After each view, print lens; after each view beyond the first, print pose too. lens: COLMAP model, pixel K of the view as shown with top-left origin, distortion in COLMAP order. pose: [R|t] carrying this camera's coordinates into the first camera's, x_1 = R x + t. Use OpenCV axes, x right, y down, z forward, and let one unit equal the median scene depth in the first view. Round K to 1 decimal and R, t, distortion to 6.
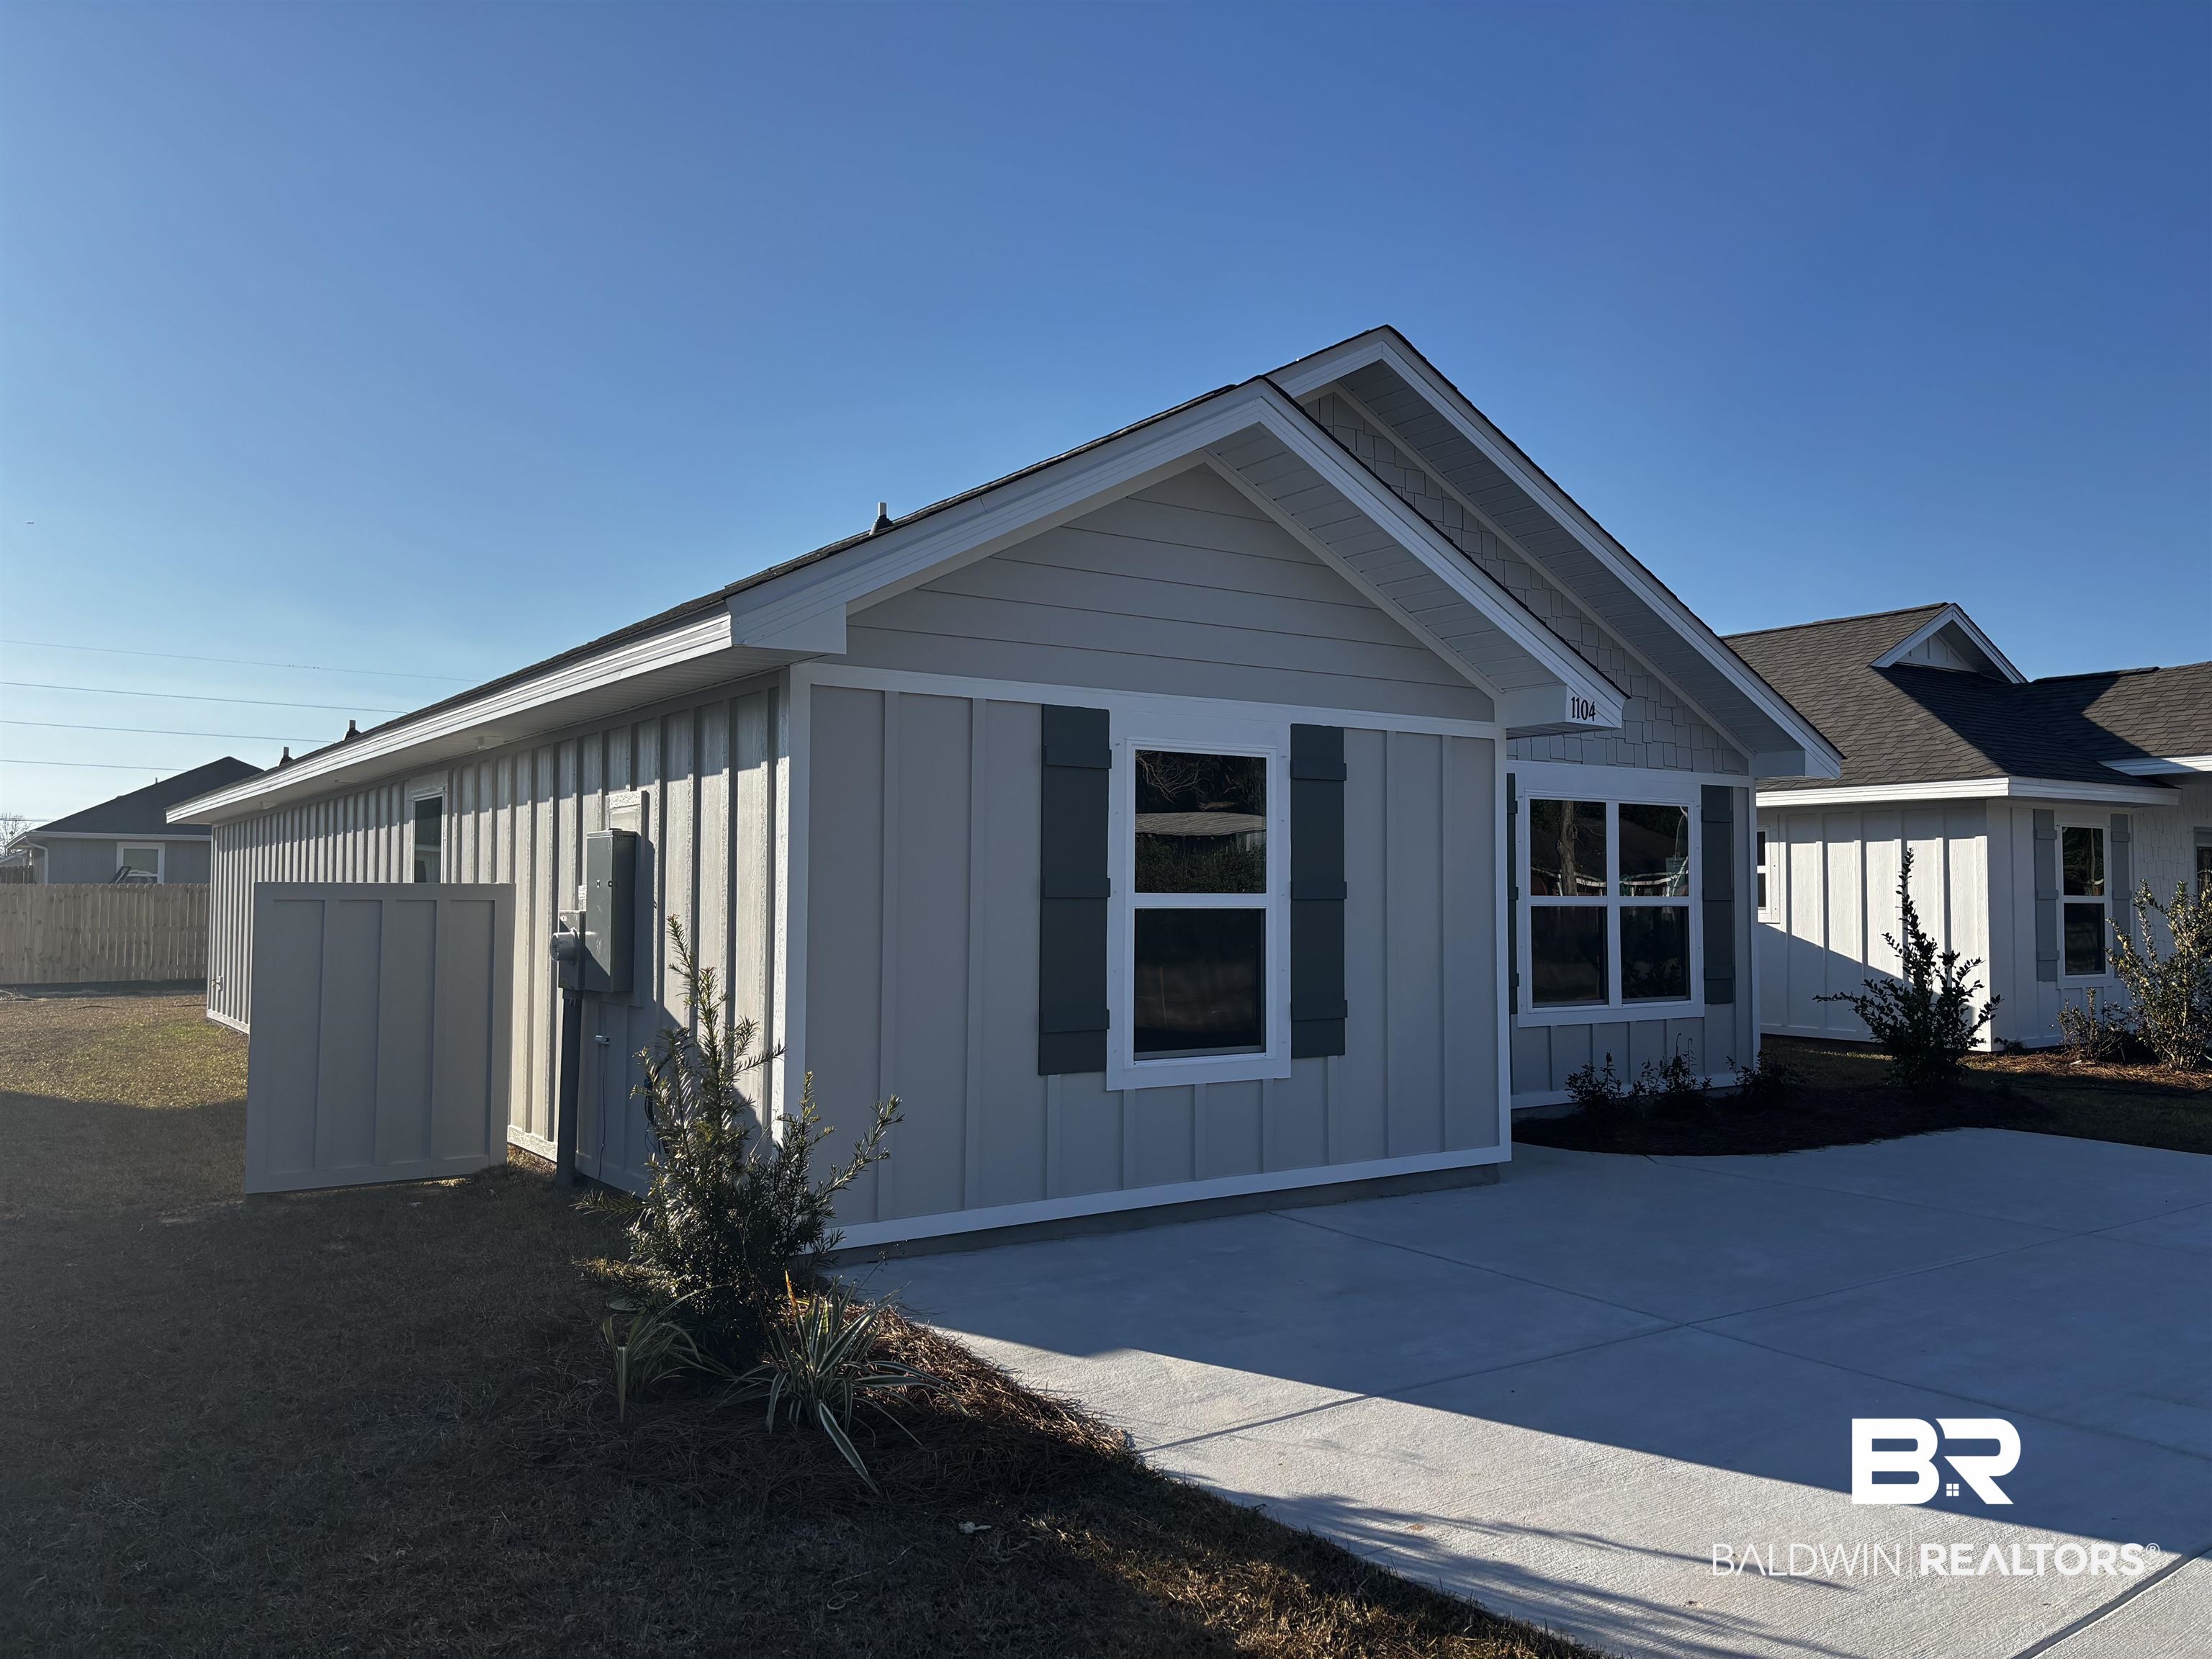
lens RADIAL K [[1654.3, 0, 1106.0], [0, 1654.3, 829.5], [0, 0, 1]] dist [0.011368, -0.005787]
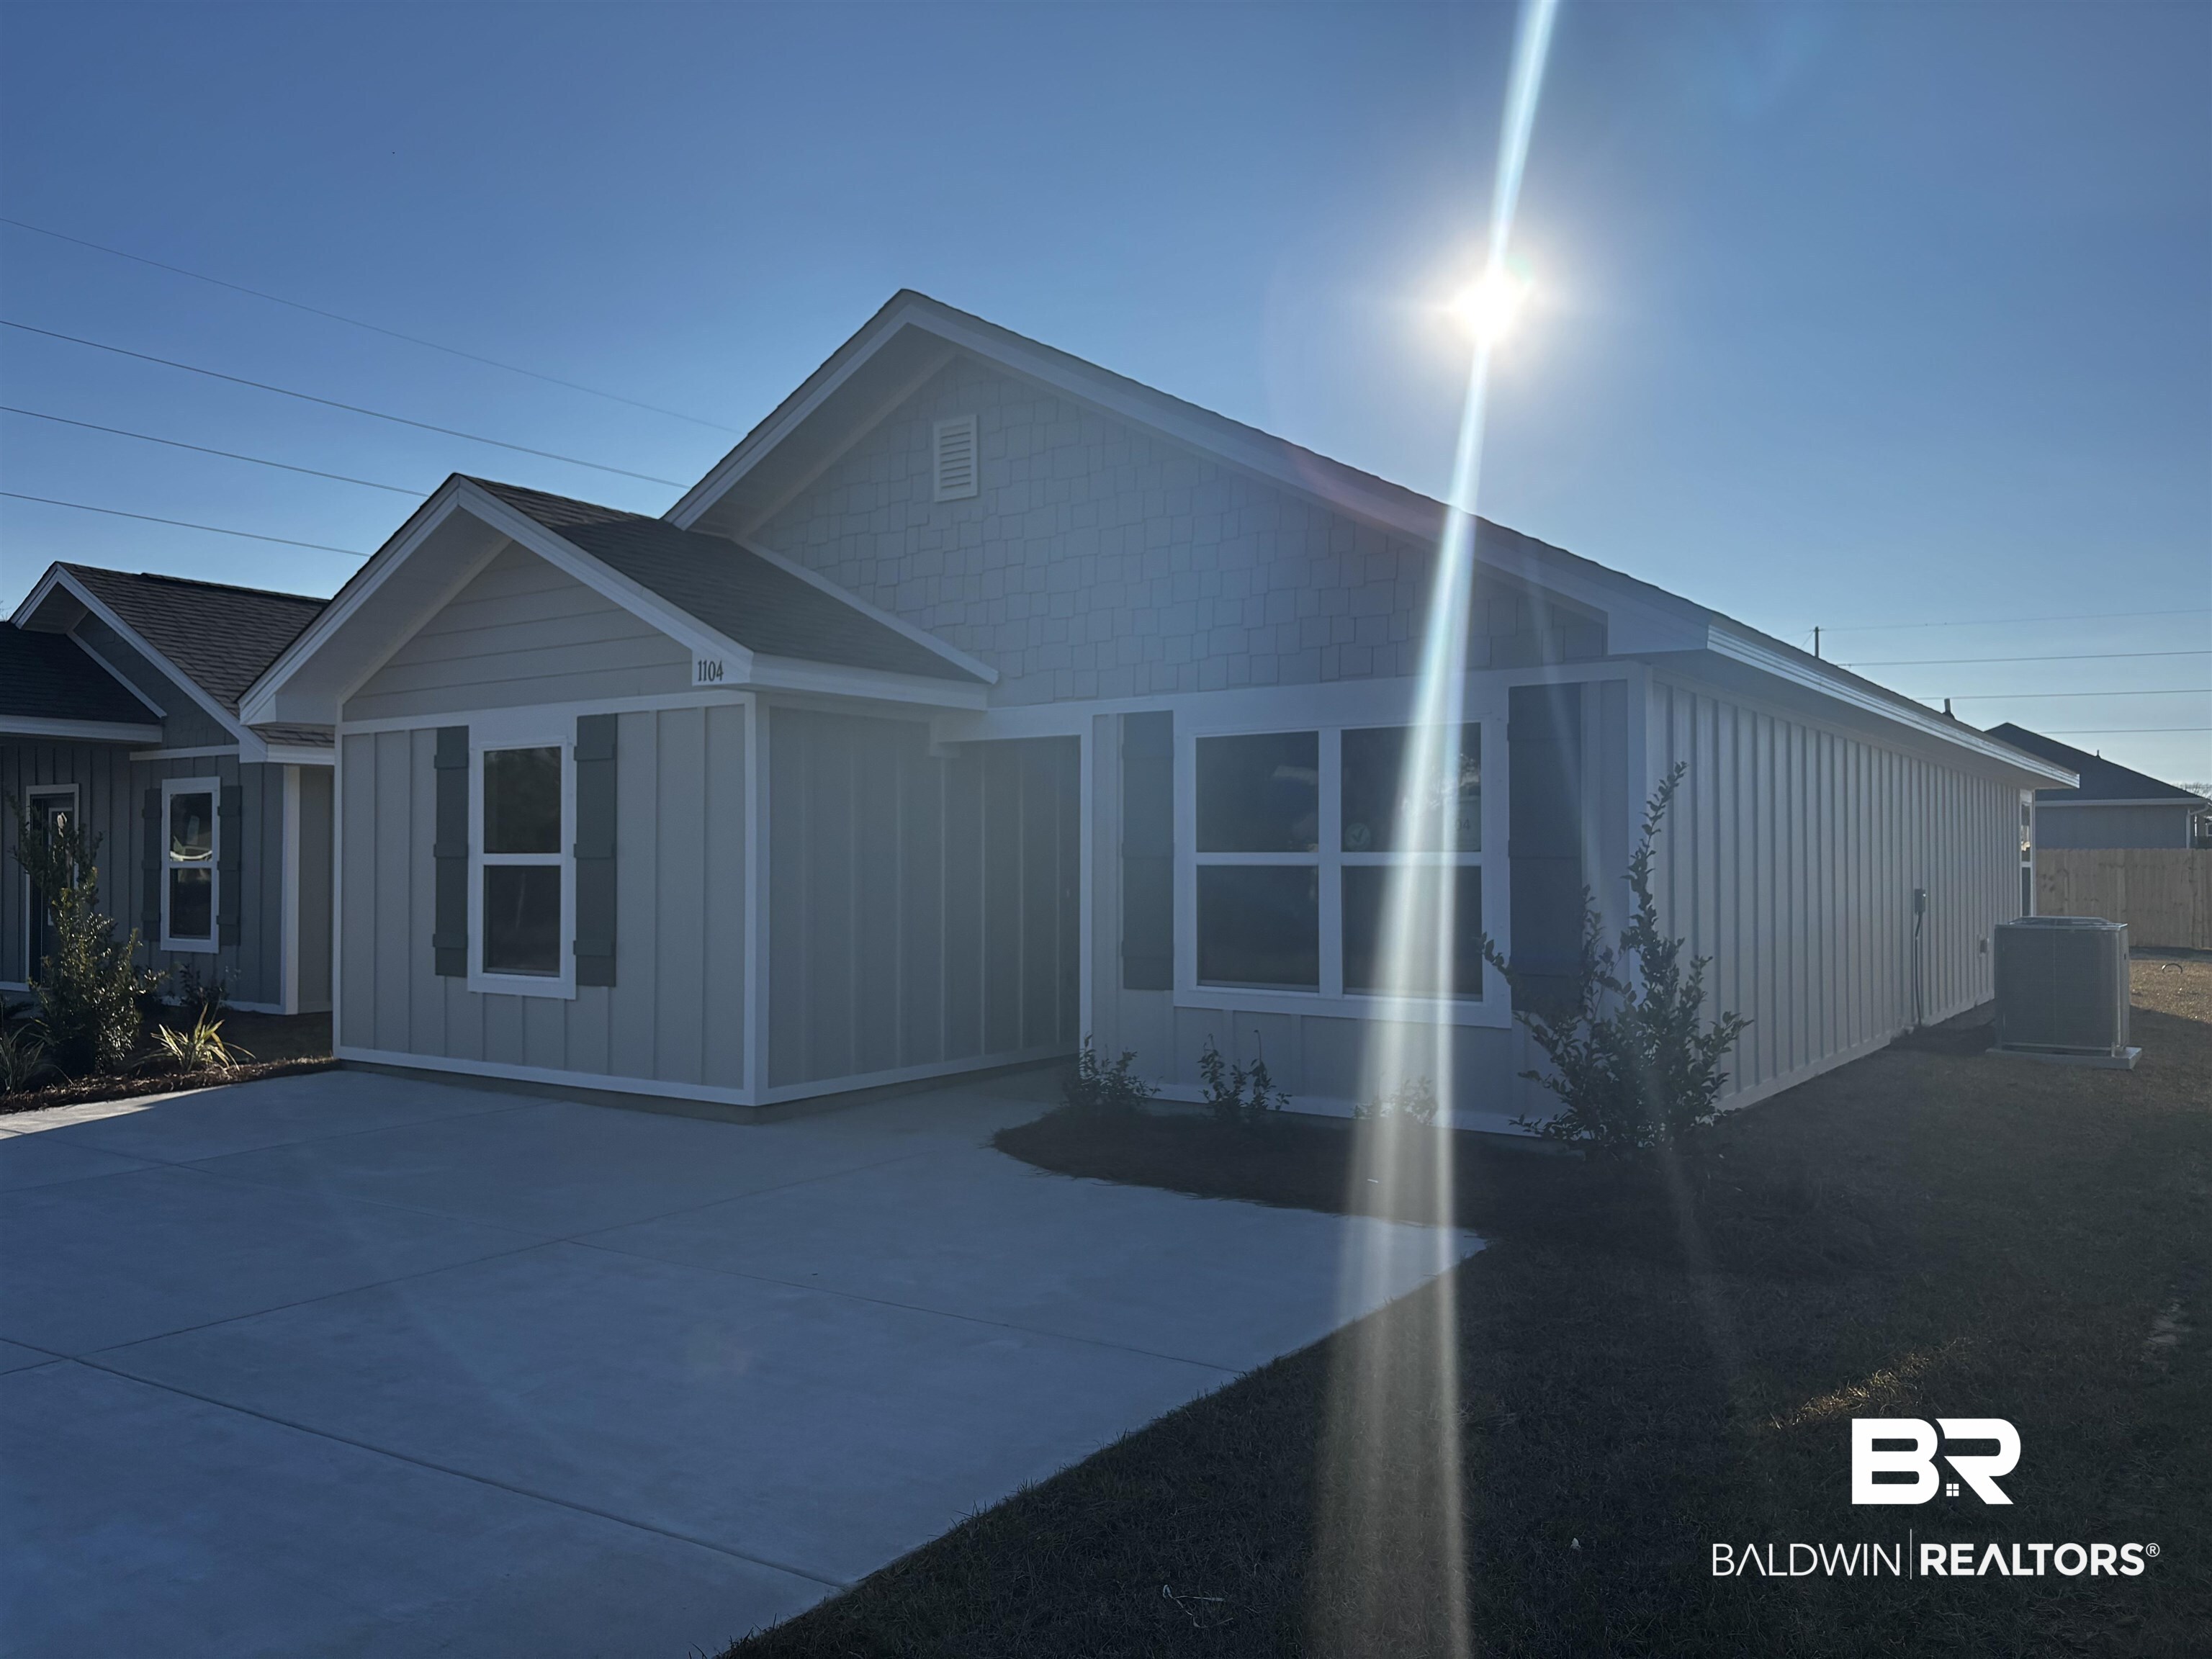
lens RADIAL K [[1679.1, 0, 1174.8], [0, 1679.1, 835.6], [0, 0, 1]] dist [0.100468, -0.219521]
pose [[0.367543, -0.016881, -0.929853, 1.493916], [0.039239, 0.999226, -0.002631, 0.047171], [0.929178, -0.035520, 0.367921, 0.963846]]
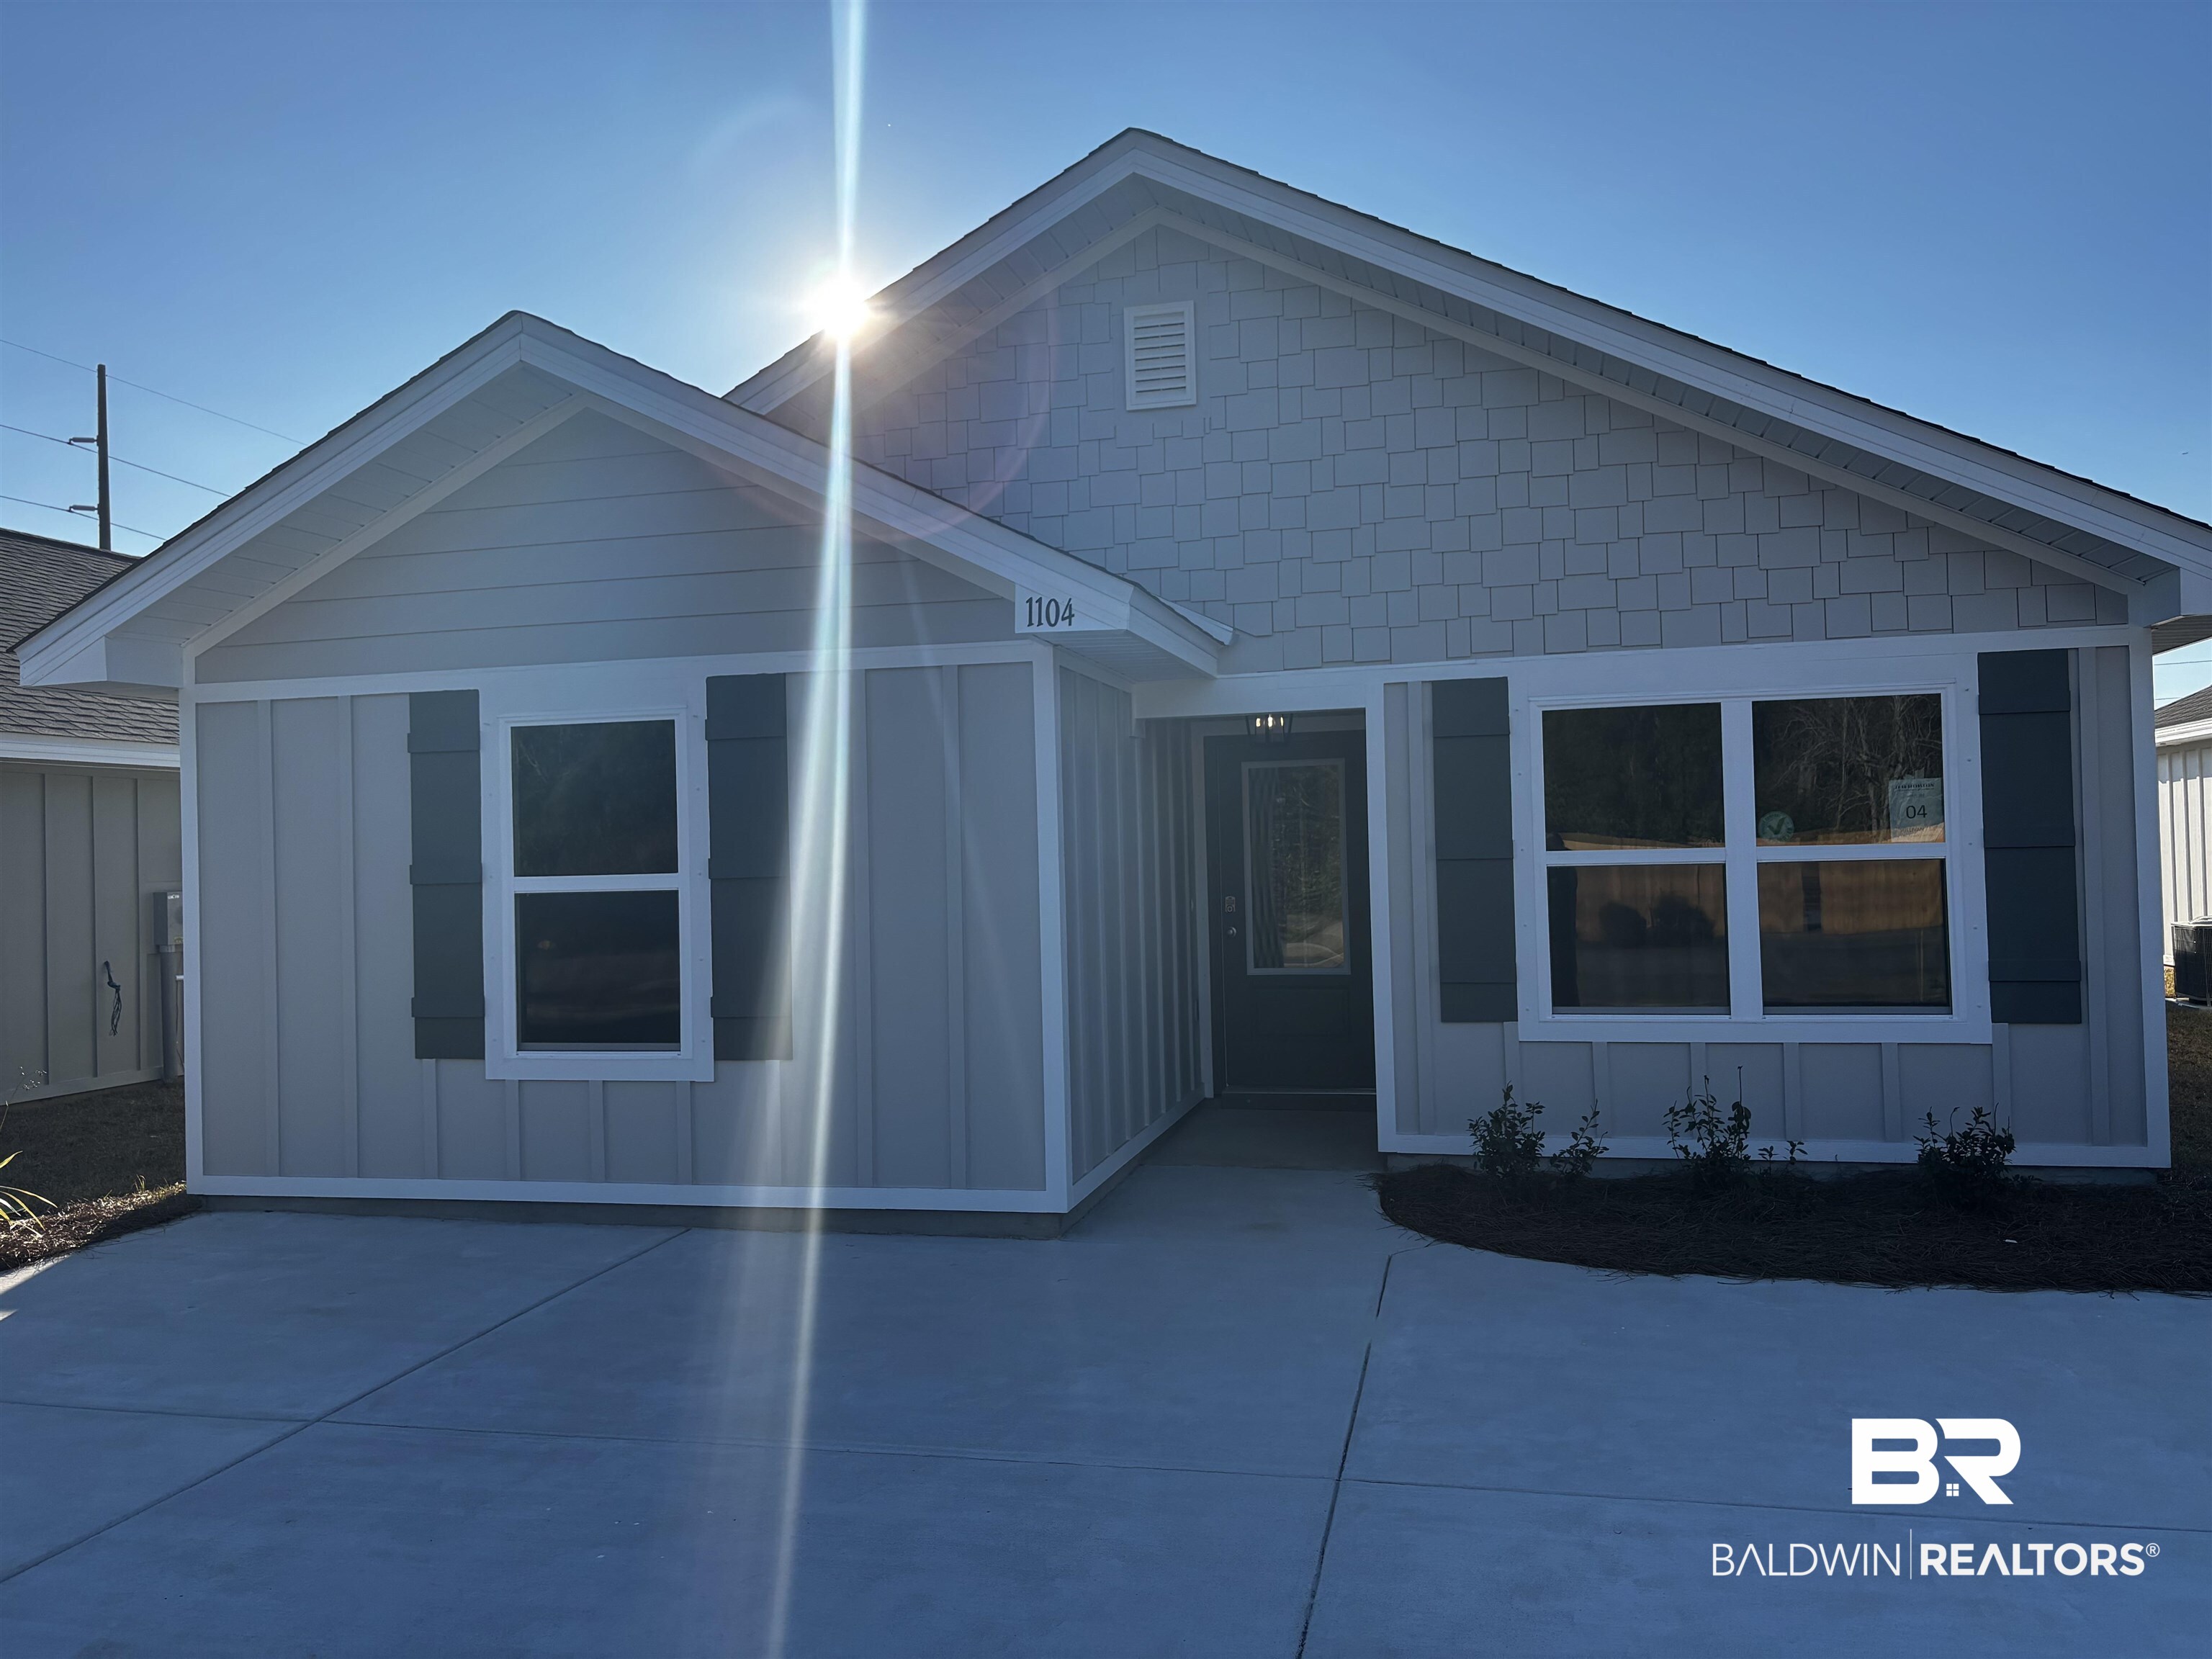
lens RADIAL K [[1654.3, 0, 1106.0], [0, 1654.3, 829.5], [0, 0, 1]] dist [0.011368, -0.005787]
pose [[0.679369, -0.031448, -0.733122, 0.909078], [0.056061, 0.998386, 0.009124, 0.020250], [0.731652, -0.047298, 0.680036, 0.567155]]
